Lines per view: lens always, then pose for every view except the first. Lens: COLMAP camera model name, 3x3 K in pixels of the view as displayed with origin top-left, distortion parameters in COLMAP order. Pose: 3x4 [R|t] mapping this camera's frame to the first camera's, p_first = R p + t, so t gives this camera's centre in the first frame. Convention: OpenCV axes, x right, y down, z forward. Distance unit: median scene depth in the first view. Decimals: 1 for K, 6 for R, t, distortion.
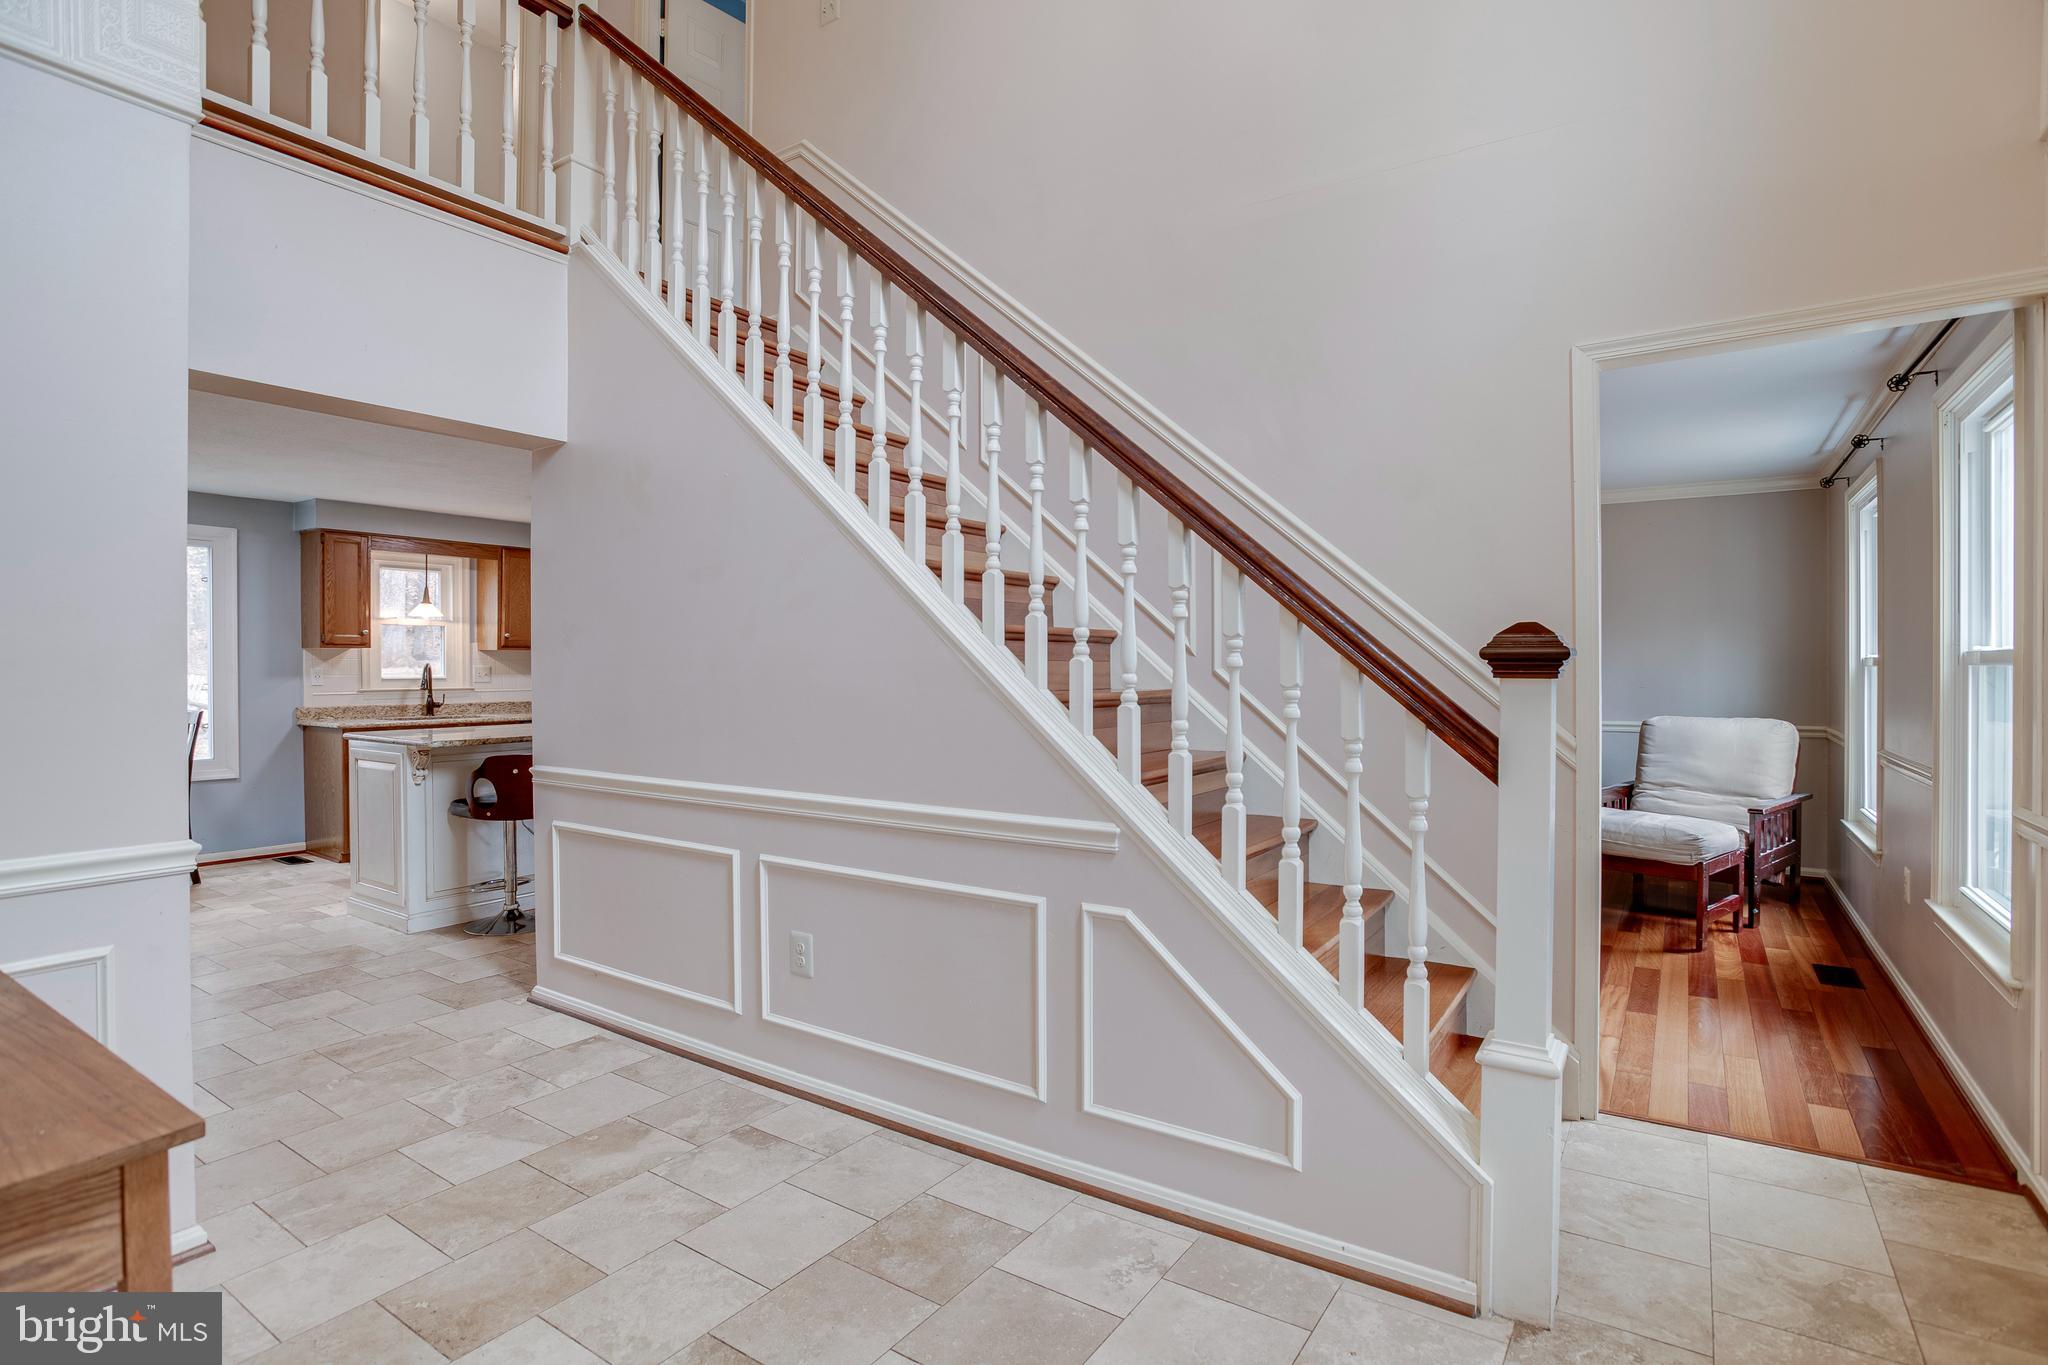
lens RADIAL K [[1003.3, 0, 1034.9], [0, 1003.3, 675.7], [0, 0, 1]] dist [-0.075211, 0.039258]
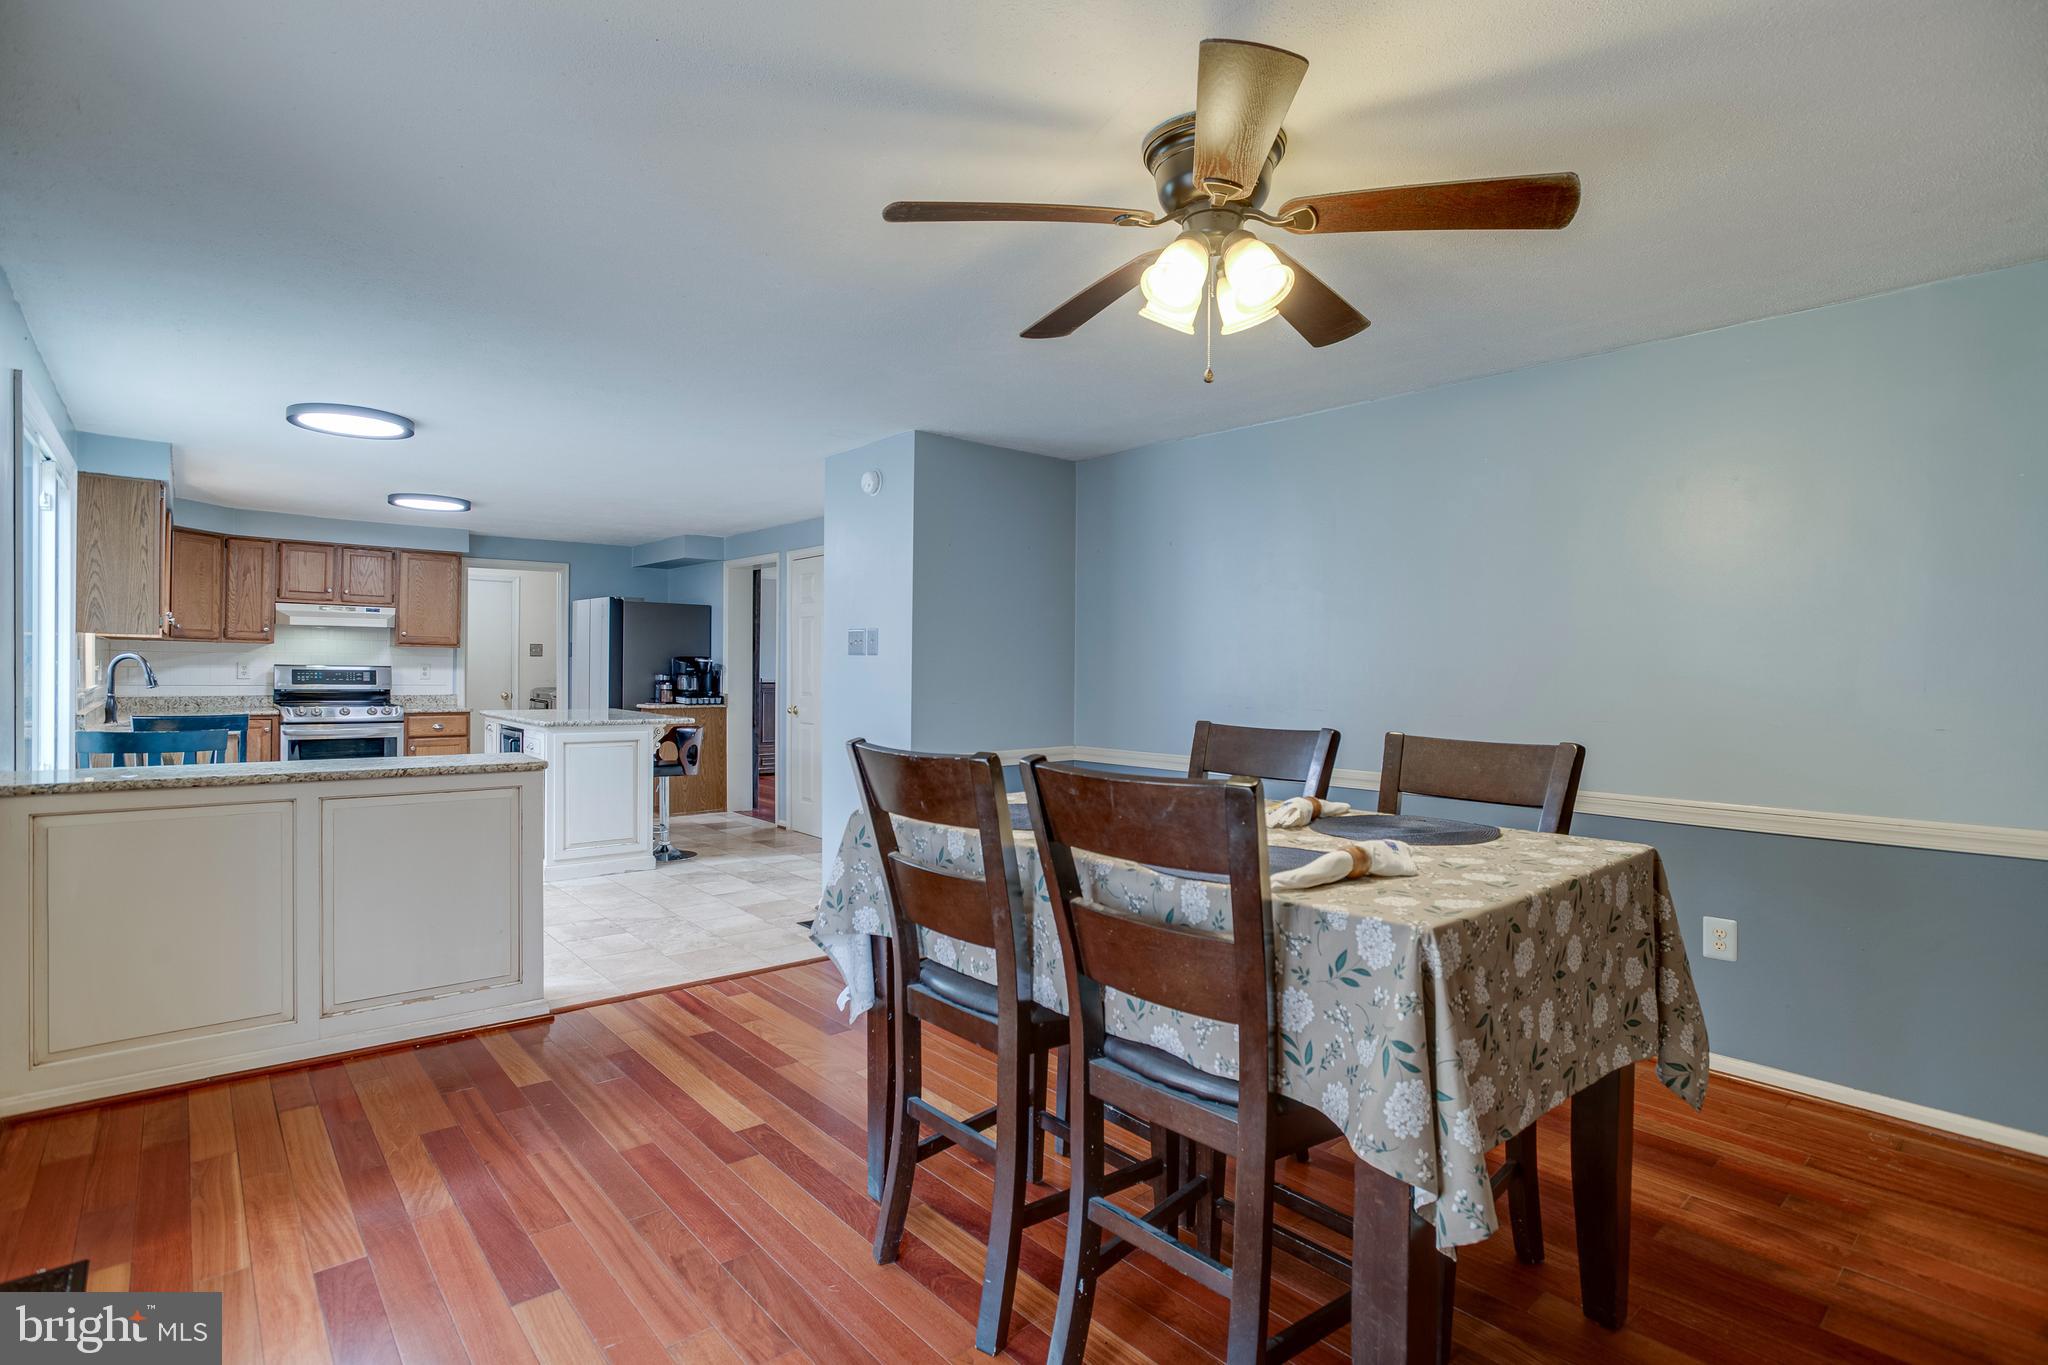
lens RADIAL K [[1013.9, 0, 1029.7], [0, 1013.9, 677.4], [0, 0, 1]] dist [-0.054748, 0.027146]
pose [[0.271605, -0.006255, 0.962388, -1.269625], [-0.004139, 0.999962, 0.007667, -0.003040], [-0.962400, -0.006066, 0.271569, 0.106045]]
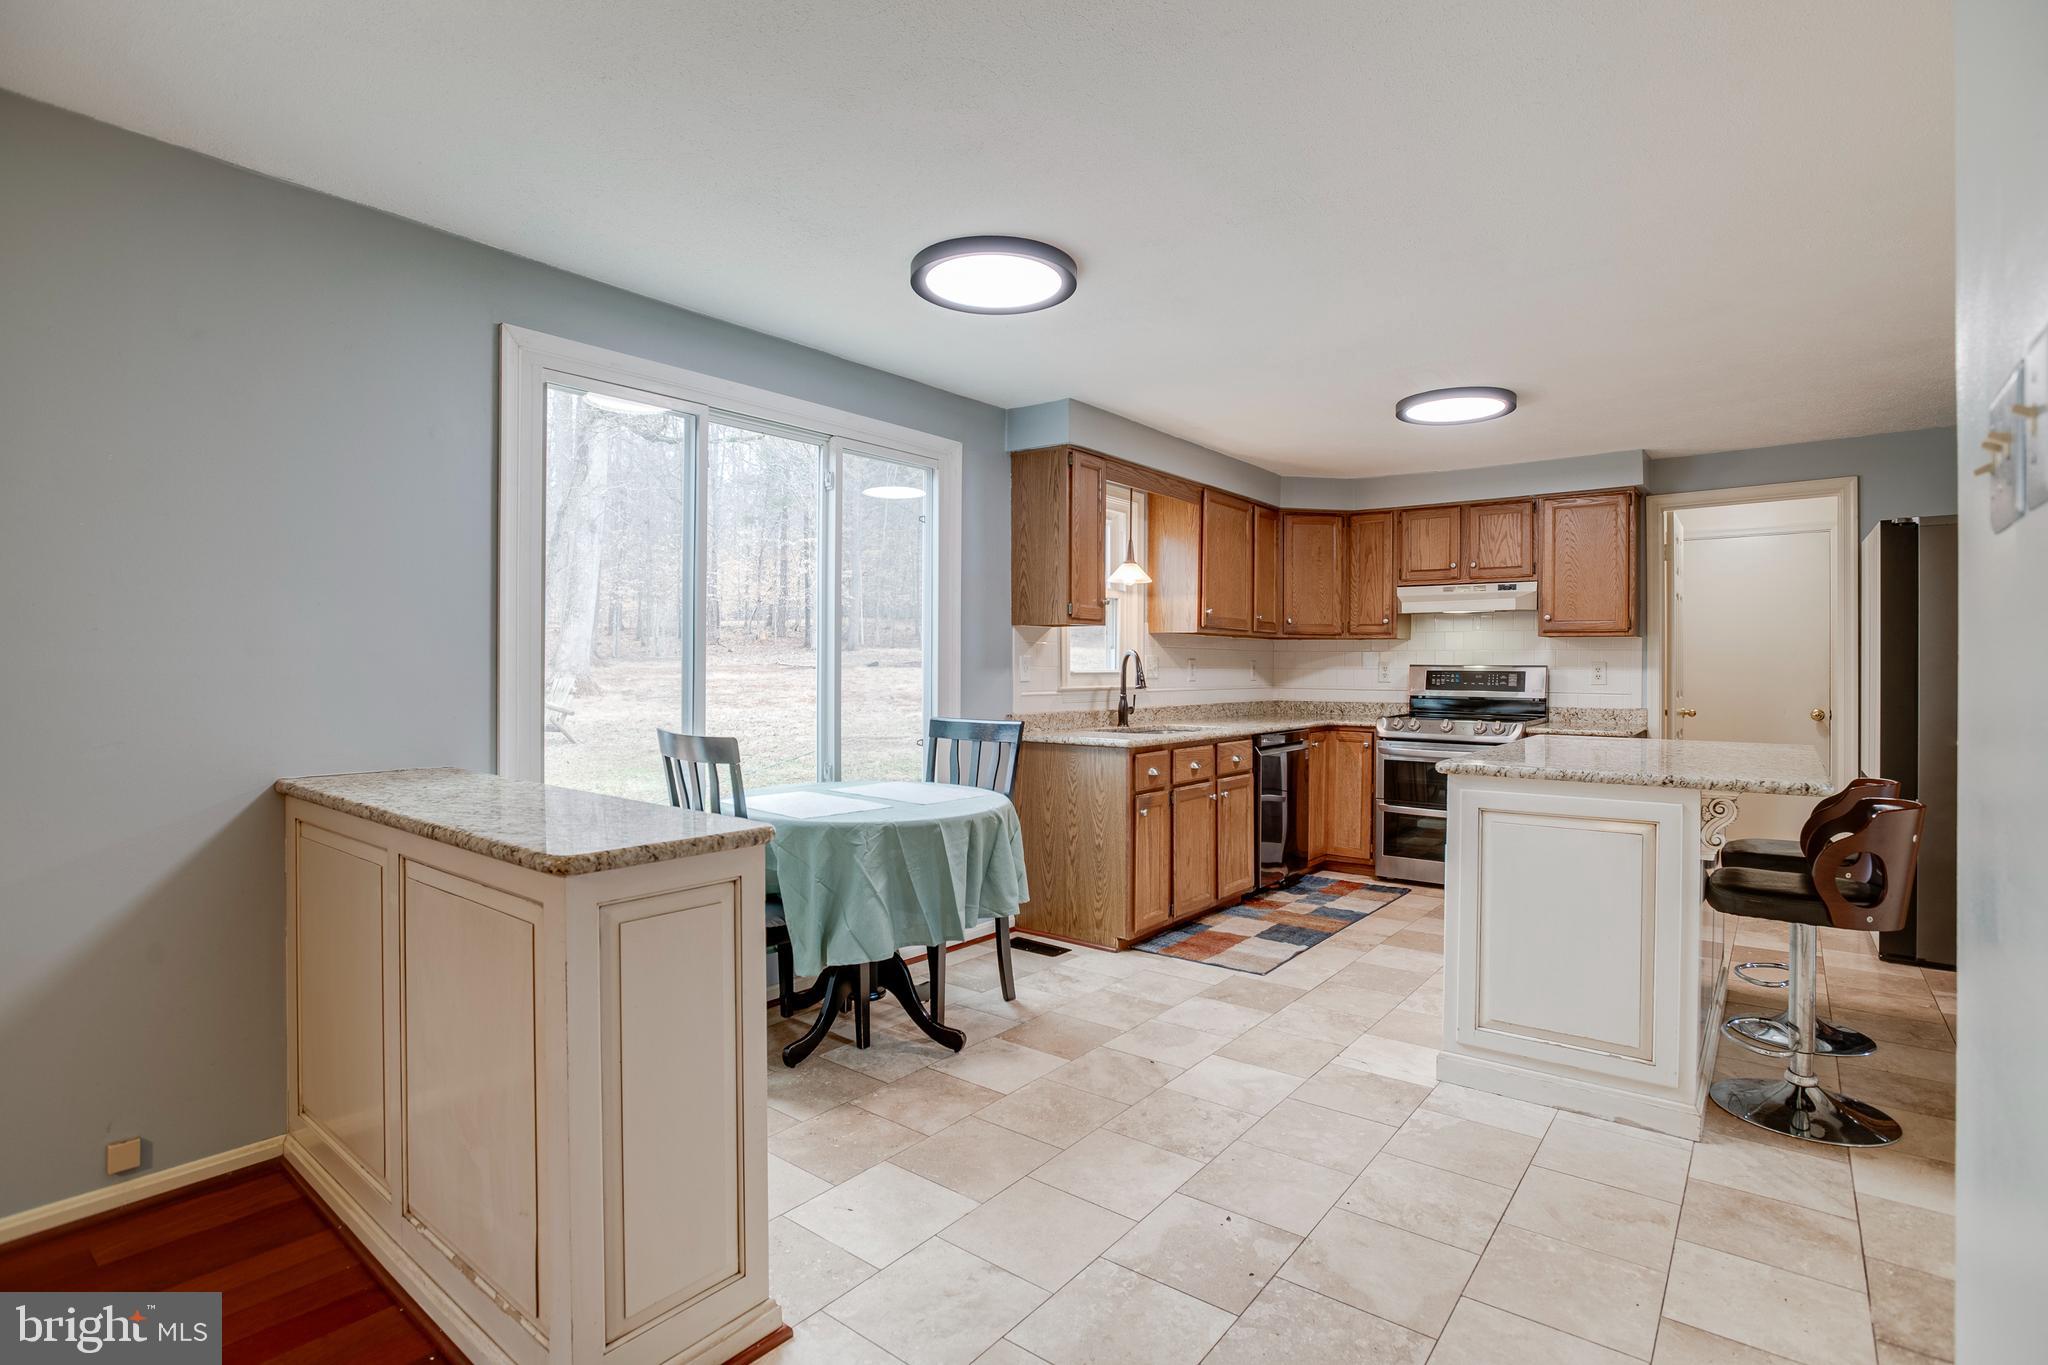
lens RADIAL K [[1003.3, 0, 1034.9], [0, 1003.3, 675.7], [0, 0, 1]] dist [-0.075211, 0.039258]
pose [[0.997773, 0.003202, -0.066632, -0.686843], [-0.003225, 0.999995, -0.000244, 0.006148], [0.066630, 0.000459, 0.997778, 0.310207]]
